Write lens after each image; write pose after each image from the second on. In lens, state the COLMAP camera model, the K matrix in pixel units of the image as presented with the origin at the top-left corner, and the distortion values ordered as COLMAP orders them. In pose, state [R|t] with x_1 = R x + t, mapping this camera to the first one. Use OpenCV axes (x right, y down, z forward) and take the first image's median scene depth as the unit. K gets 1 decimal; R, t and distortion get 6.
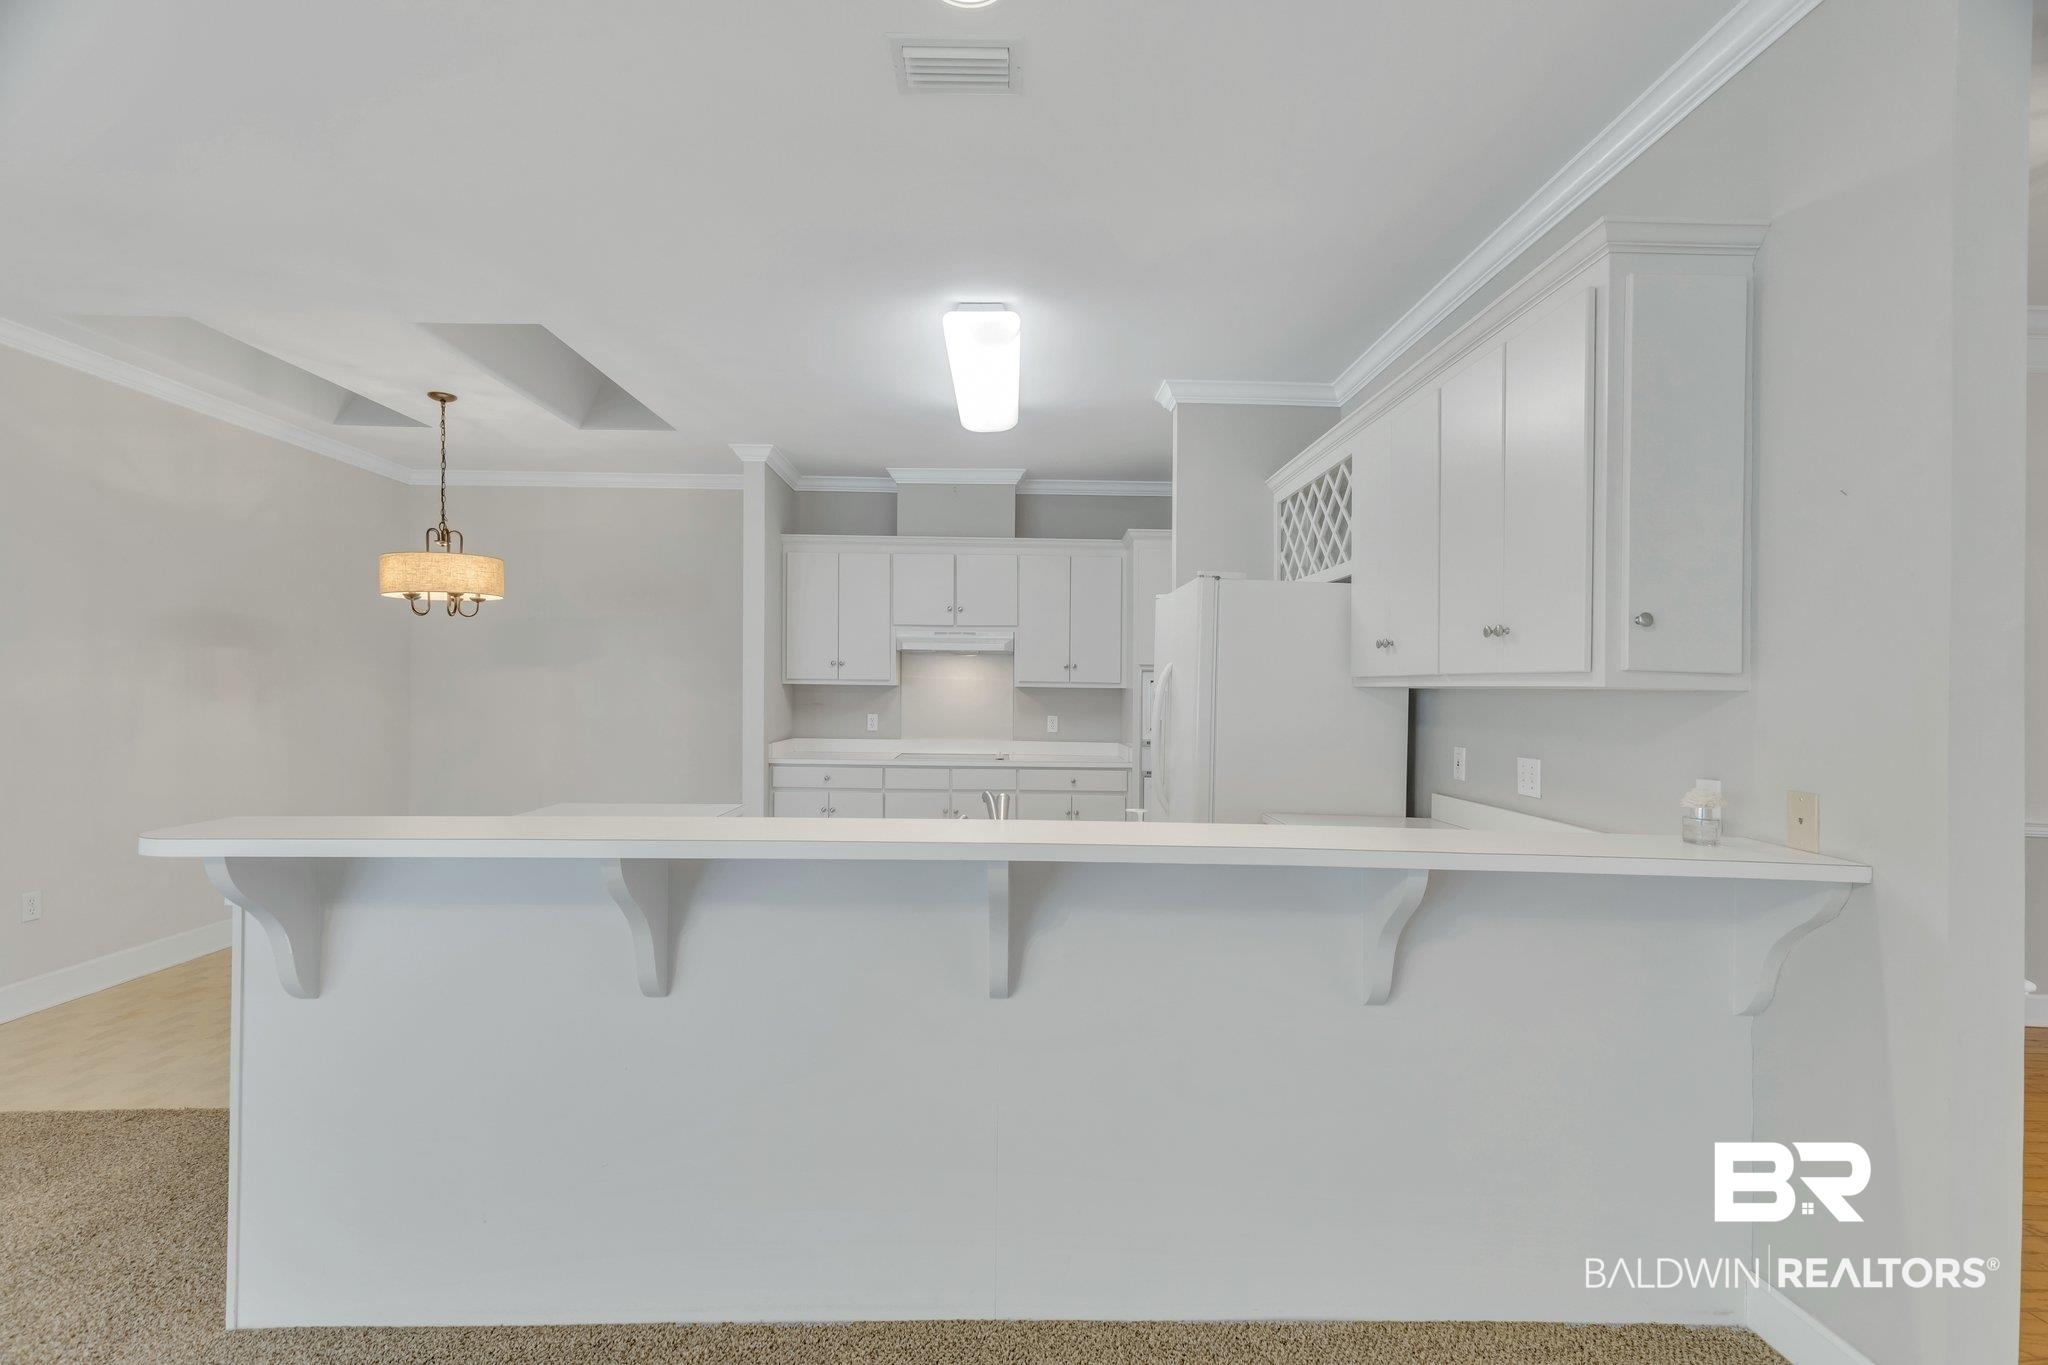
lens RADIAL K [[928.4, 0, 1004.4], [0, 928.4, 694.0], [0, 0, 1]] dist [0.009429, -0.001775]
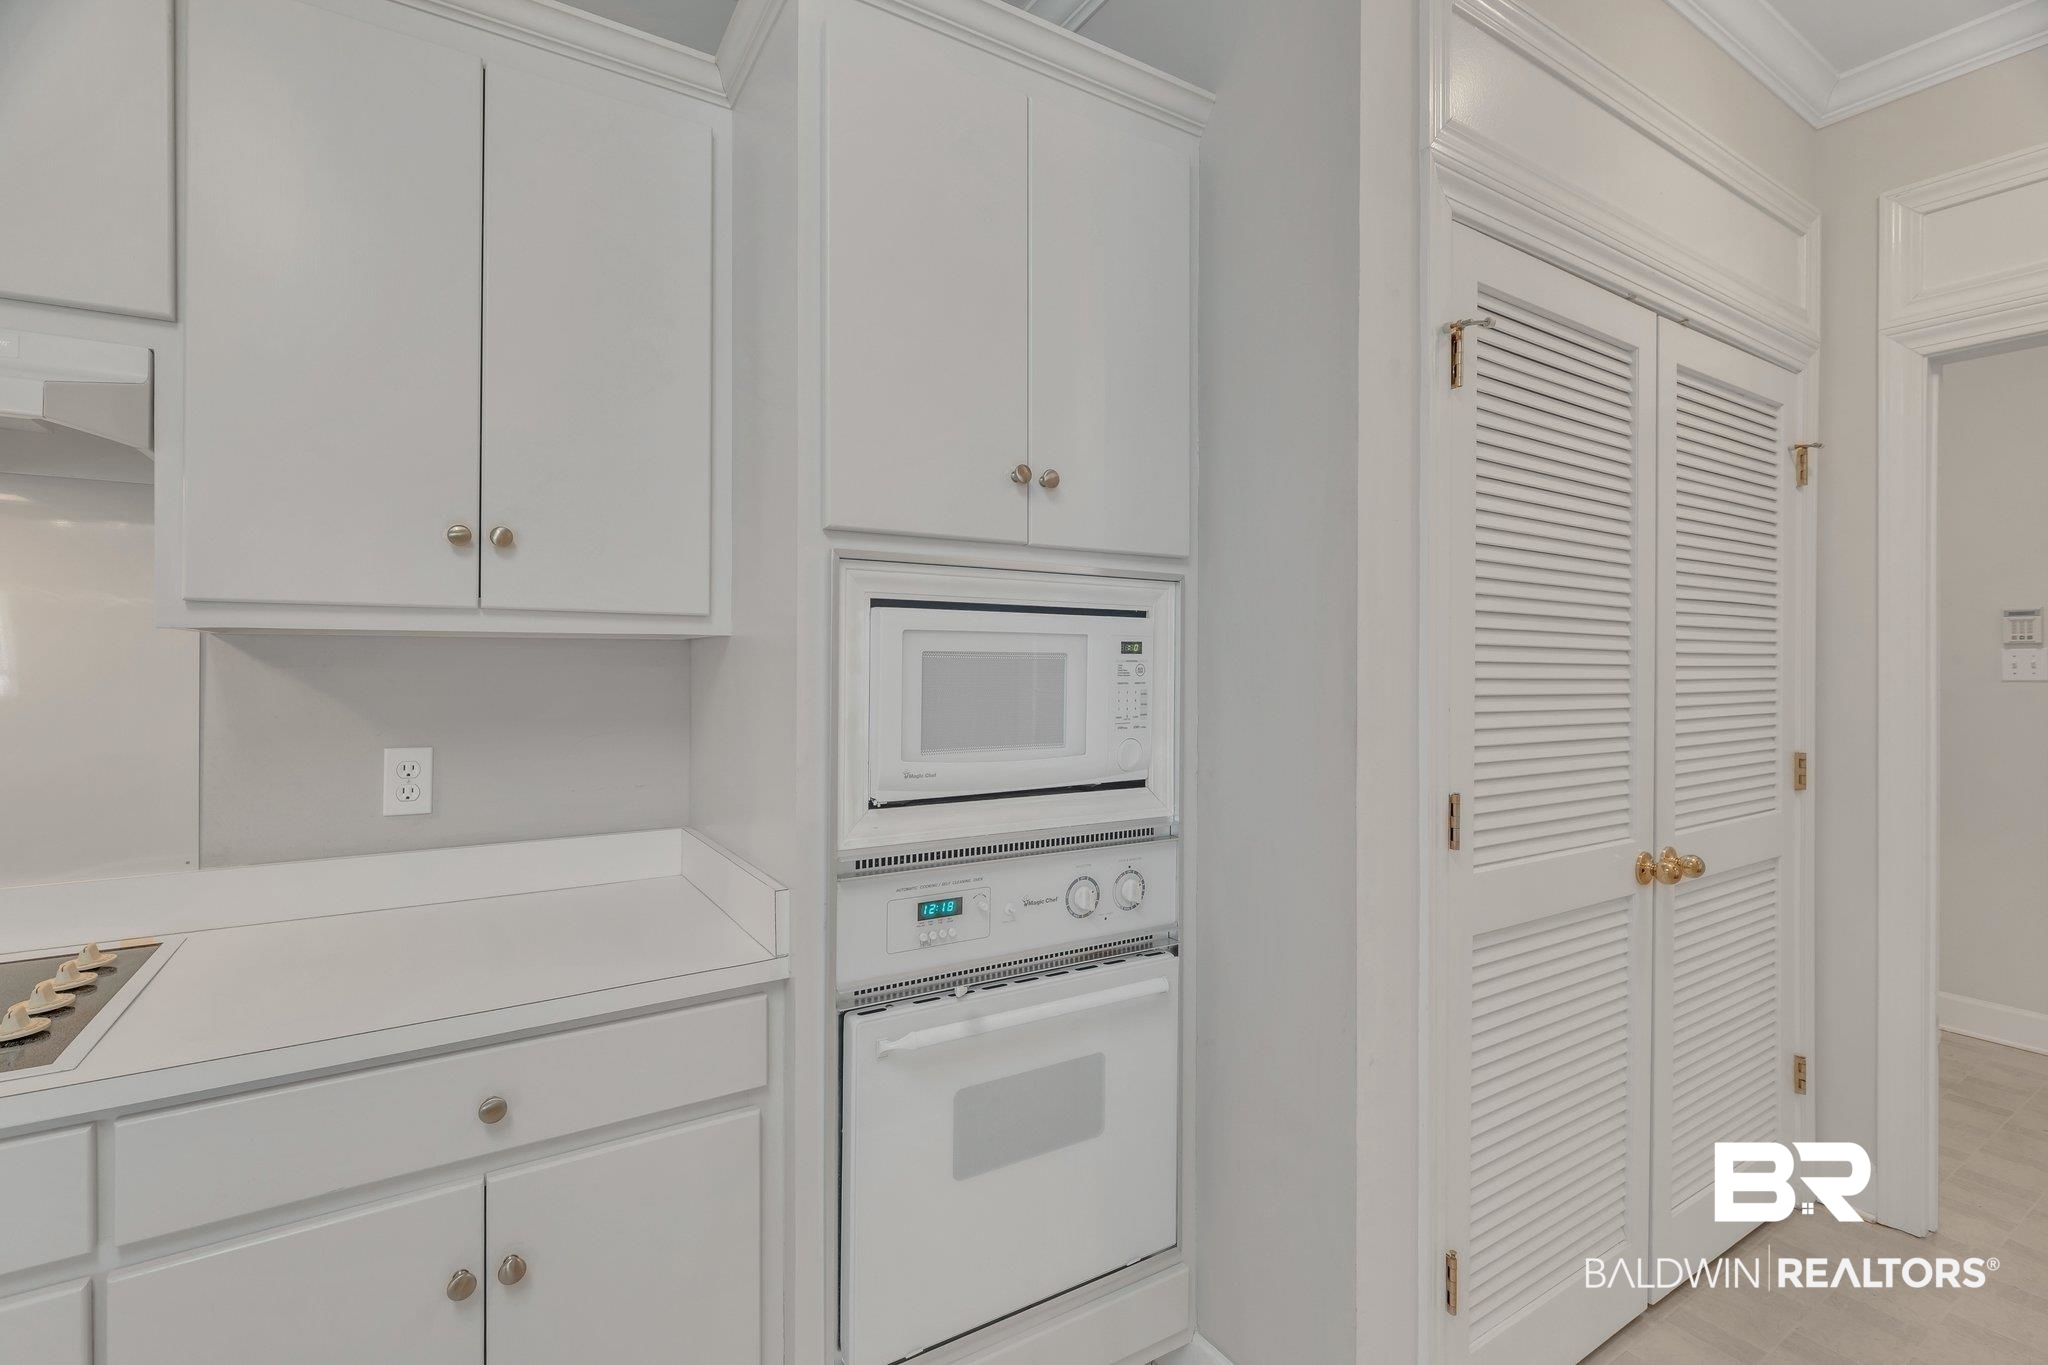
lens RADIAL K [[928.4, 0, 1024.2], [0, 928.4, 654.0], [0, 0, 1]] dist [0.009429, -0.001775]
pose [[0.844453, -0.006491, 0.535590, 0.061211], [0.010092, 0.999942, -0.003793, 0.000674], [-0.535535, 0.008609, 0.844469, 0.738638]]
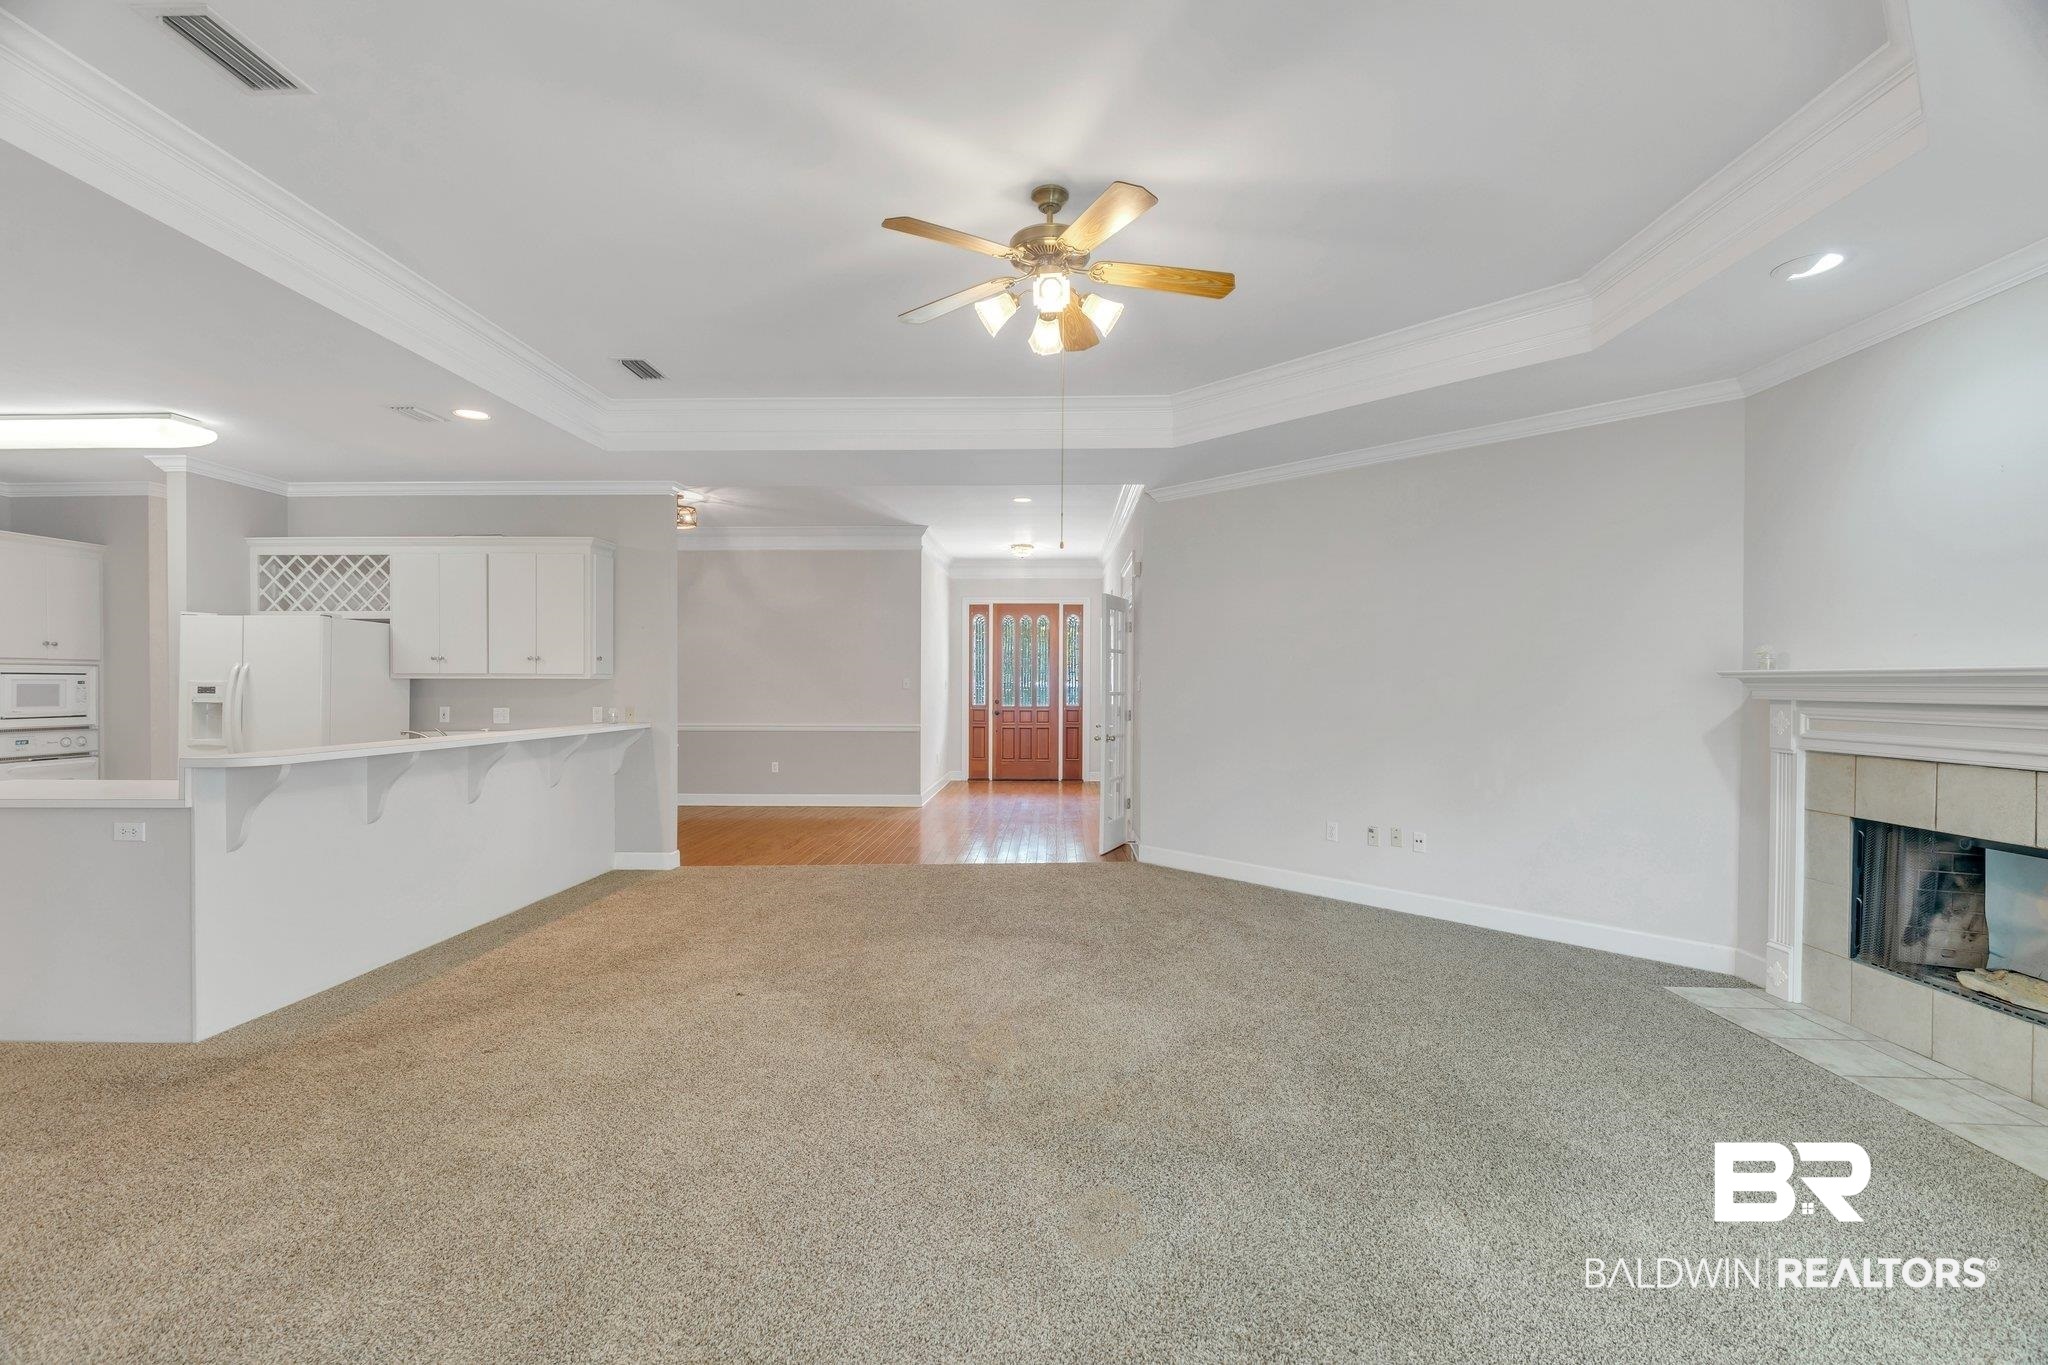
lens RADIAL K [[928.4, 0, 1026.6], [0, 928.4, 695.6], [0, 0, 1]] dist [0.009429, -0.001775]
pose [[0.056573, -0.022291, 0.998150, -0.804667], [0.007699, 0.999731, 0.021890, -0.001899], [-0.998369, 0.006447, 0.056729, -0.224289]]
